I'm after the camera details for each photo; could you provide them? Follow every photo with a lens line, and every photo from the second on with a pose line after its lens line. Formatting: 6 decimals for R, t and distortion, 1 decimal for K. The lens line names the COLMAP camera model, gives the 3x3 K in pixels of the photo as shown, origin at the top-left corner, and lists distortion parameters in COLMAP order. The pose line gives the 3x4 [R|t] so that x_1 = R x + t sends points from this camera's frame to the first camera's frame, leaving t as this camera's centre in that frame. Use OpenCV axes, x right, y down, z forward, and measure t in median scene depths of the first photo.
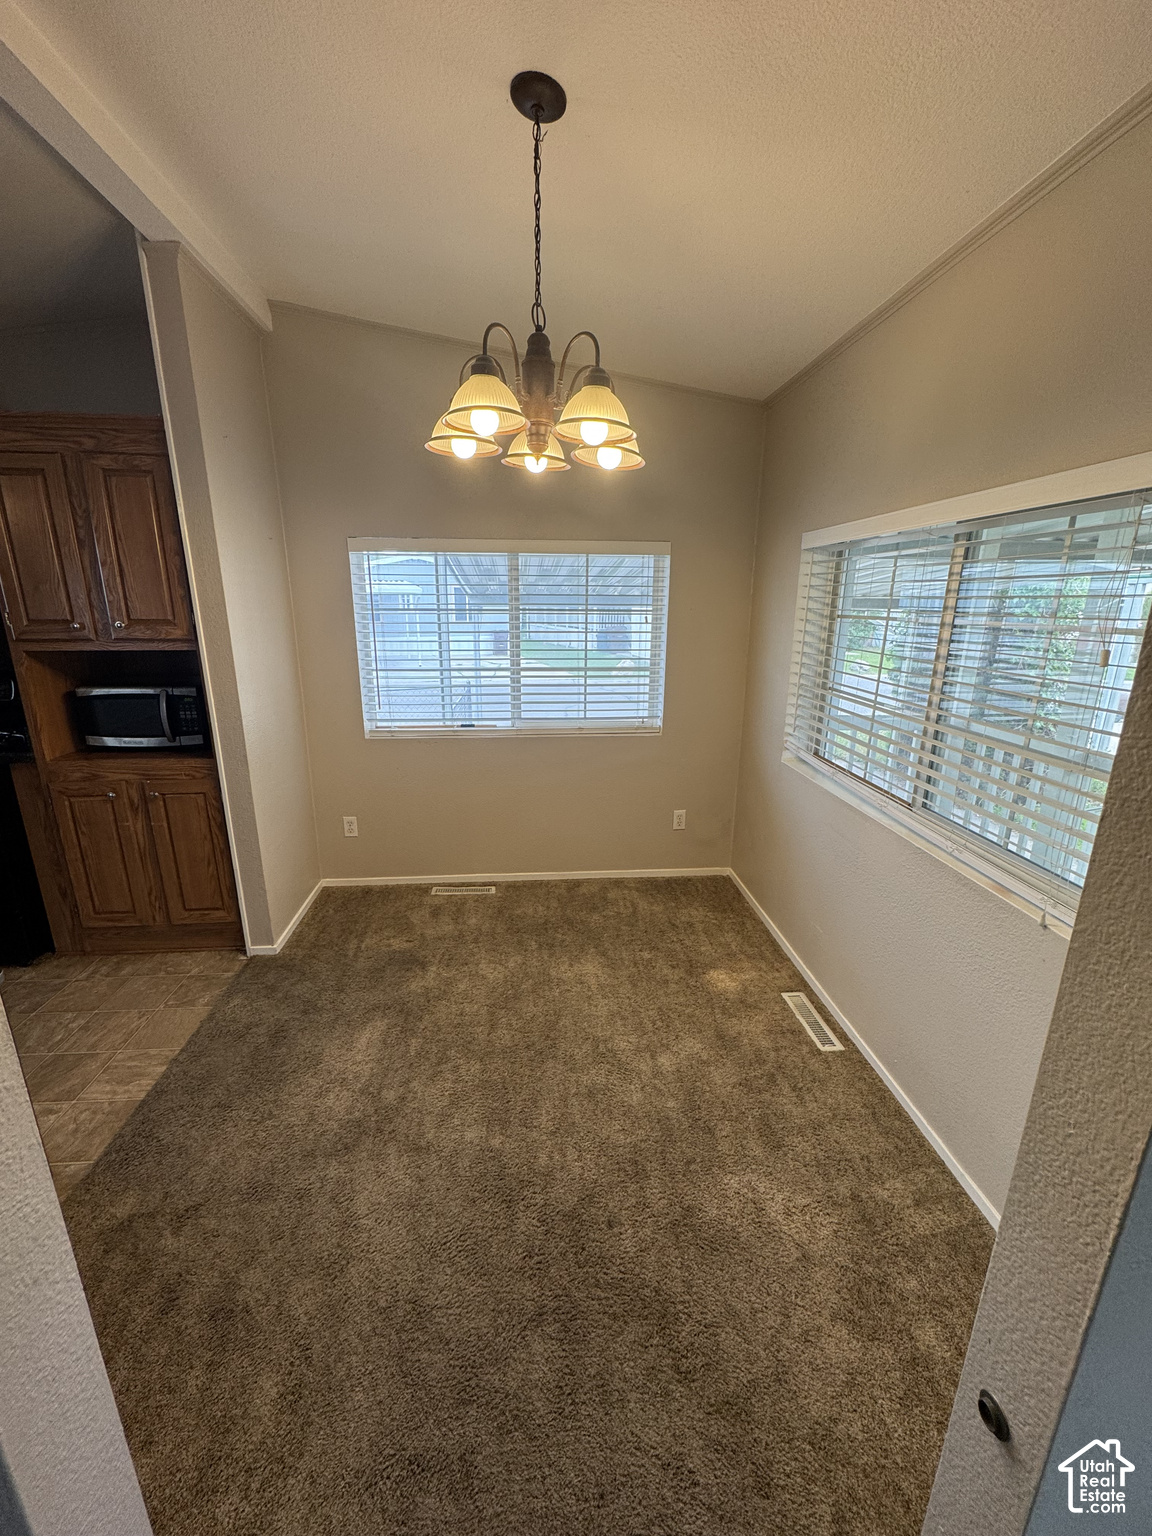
lens RADIAL K [[612.3, 0, 576.0], [0, 612.3, 768.0], [0, 0, 1]] dist [-0.000503, -0.000108]
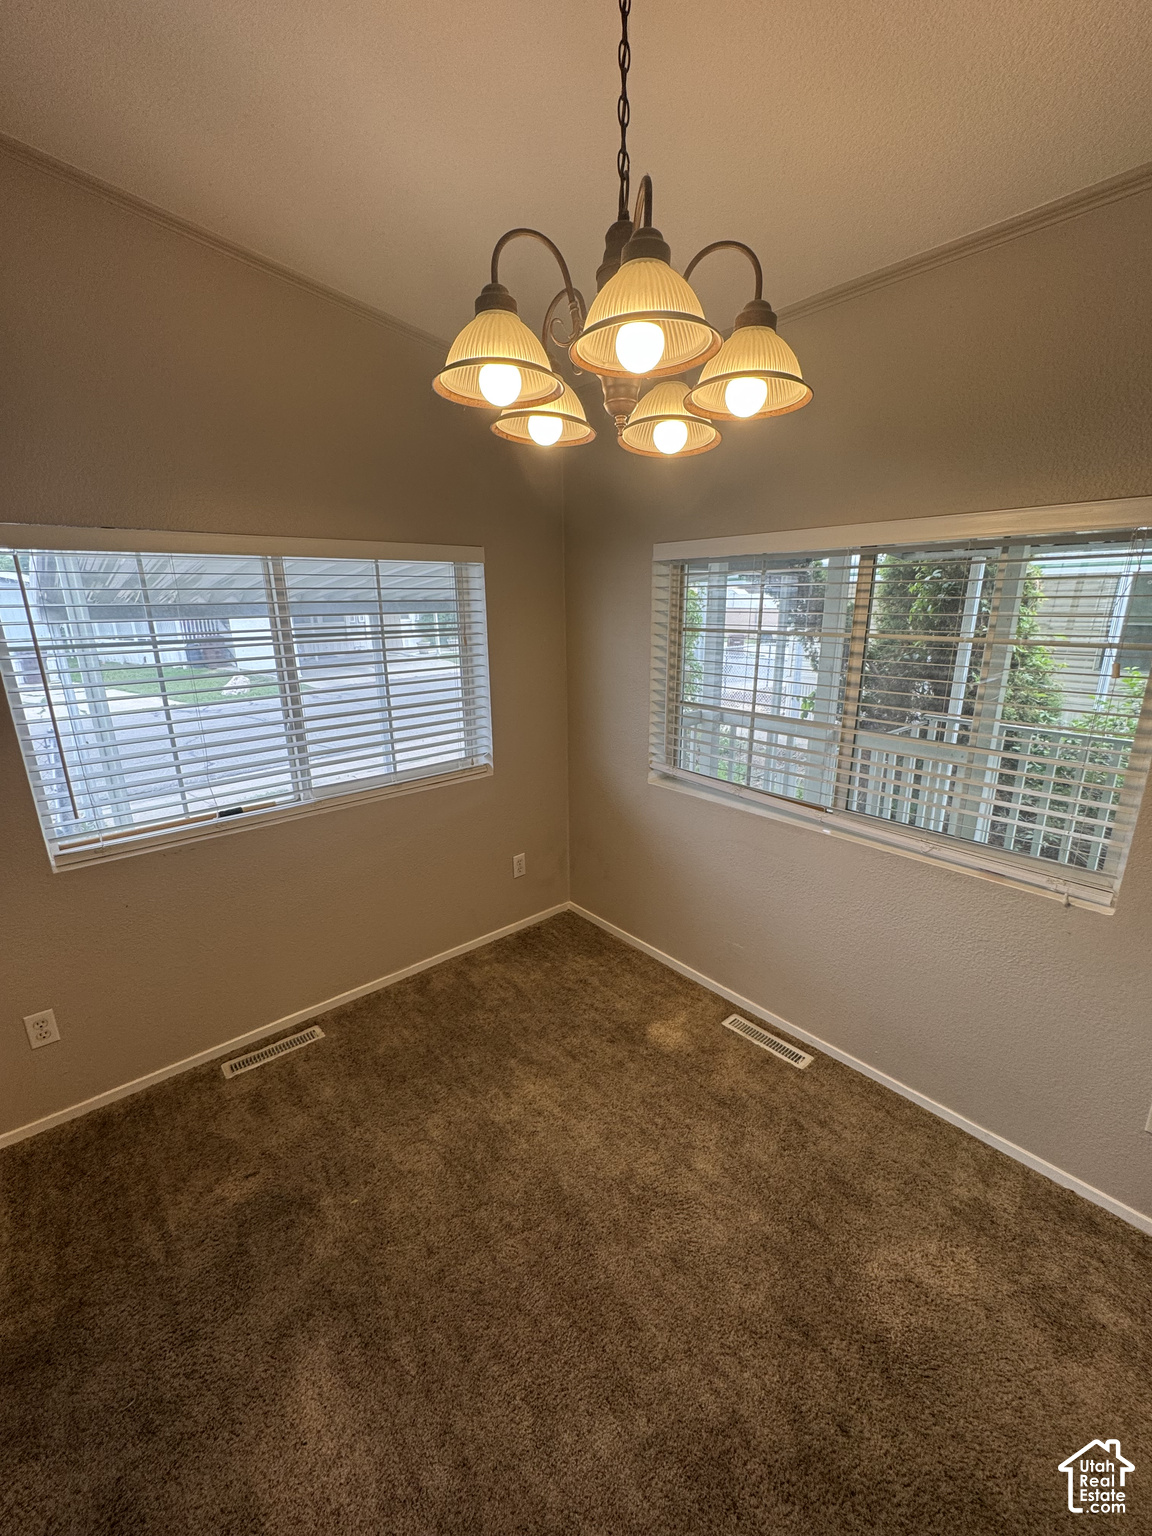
lens RADIAL K [[612.3, 0, 576.0], [0, 612.3, 768.0], [0, 0, 1]] dist [-0.000503, -0.000108]
pose [[0.809900, -0.170086, 0.561368, -0.286845], [0.170129, 0.984012, 0.052691, -0.104330], [-0.561355, 0.052830, 0.825887, 0.278280]]
